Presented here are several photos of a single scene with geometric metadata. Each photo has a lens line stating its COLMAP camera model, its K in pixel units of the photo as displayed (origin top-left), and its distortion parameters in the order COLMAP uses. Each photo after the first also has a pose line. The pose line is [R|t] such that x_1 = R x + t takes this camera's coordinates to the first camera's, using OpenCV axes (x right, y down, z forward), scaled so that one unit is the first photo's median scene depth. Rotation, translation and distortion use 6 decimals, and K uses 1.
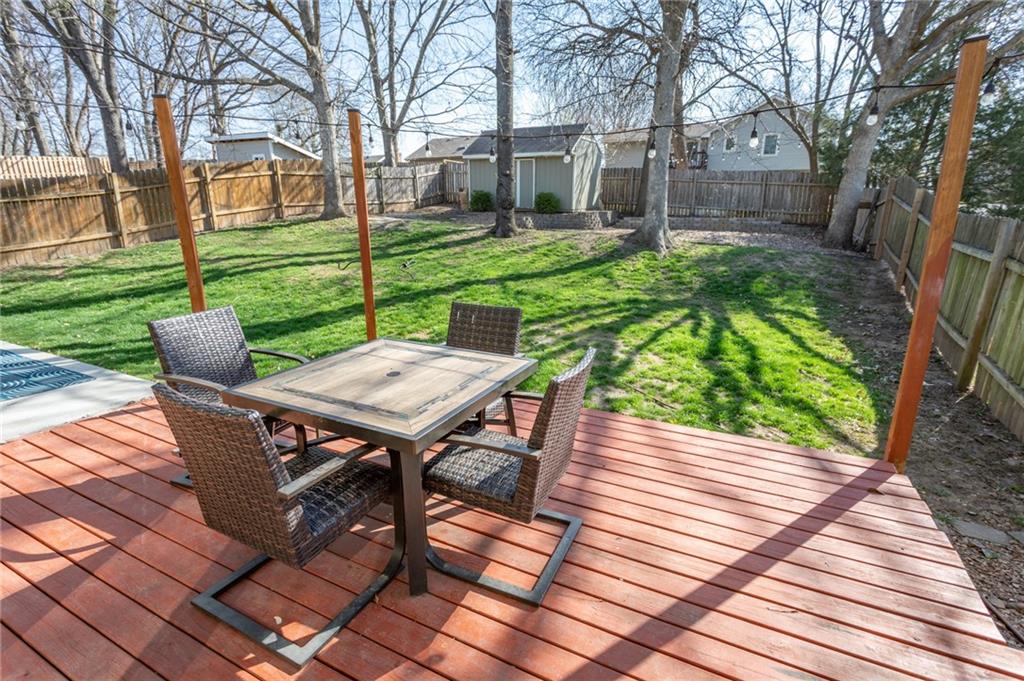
lens RADIAL K [[488.3, 0, 512.0], [0, 488.3, 340.5], [0, 0, 1]] dist [-0.002270, 0.000757]
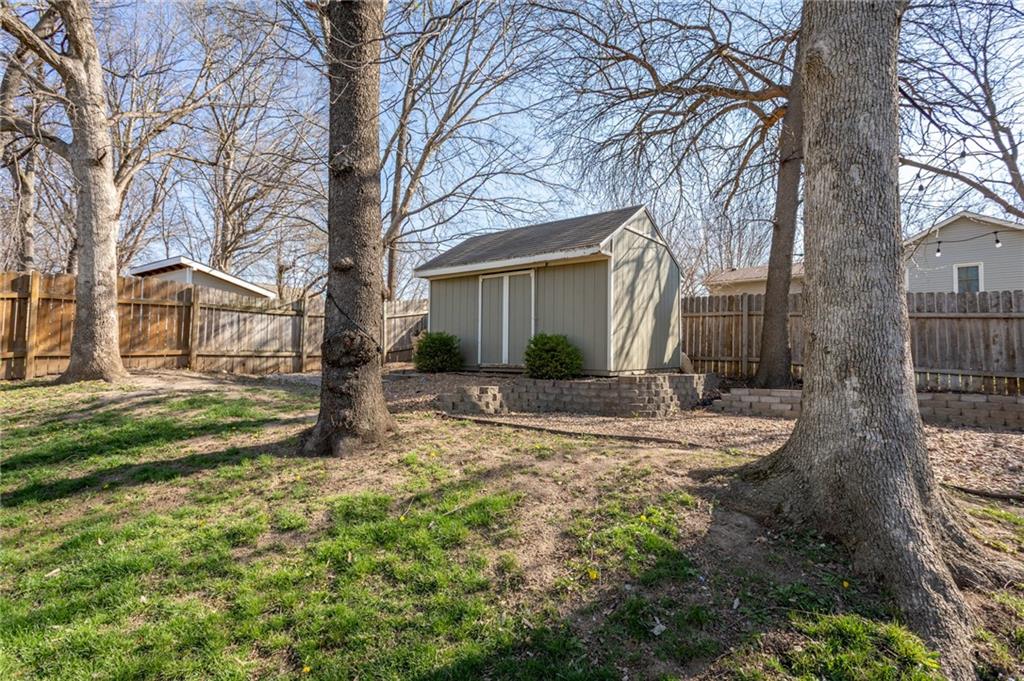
lens RADIAL K [[512.7, 0, 512.0], [0, 512.7, 340.5], [0, 0, 1]] dist [-0.015923, 0.000900]
pose [[0.978487, 0.002882, -0.206288, 0.136895], [-0.067076, 0.950023, -0.304888, -0.146759], [0.195099, 0.312166, 0.929779, 0.543336]]
